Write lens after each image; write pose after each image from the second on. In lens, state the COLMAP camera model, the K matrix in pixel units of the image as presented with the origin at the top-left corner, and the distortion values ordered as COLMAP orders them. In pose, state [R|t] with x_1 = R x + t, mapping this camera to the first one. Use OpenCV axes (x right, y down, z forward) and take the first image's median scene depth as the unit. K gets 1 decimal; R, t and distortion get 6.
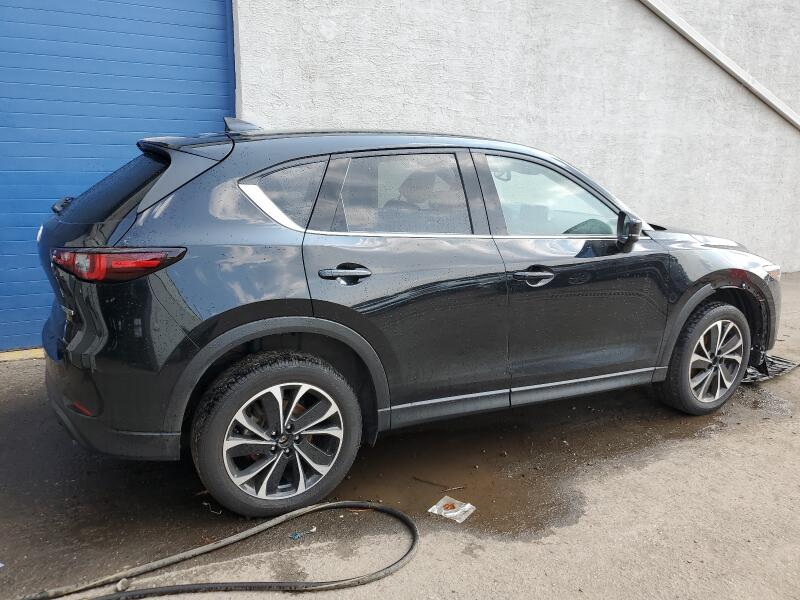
lens RADIAL K [[614.2, 0, 401.5], [0, 614.2, 301.1], [0, 0, 1]] dist [-0.035011, 0.024120]
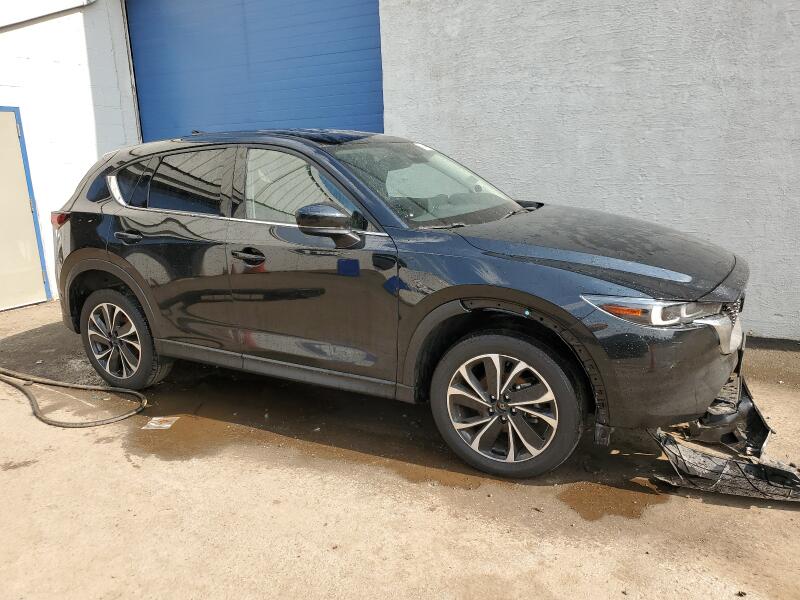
lens RADIAL K [[614.2, 0, 401.2], [0, 614.2, 300.0], [0, 0, 1]] dist [-0.035011, 0.024120]
pose [[0.496124, 0.187459, -0.847774, 0.683729], [-0.165132, 0.978965, 0.119831, -0.066514], [0.852404, 0.080544, 0.516643, 0.314181]]
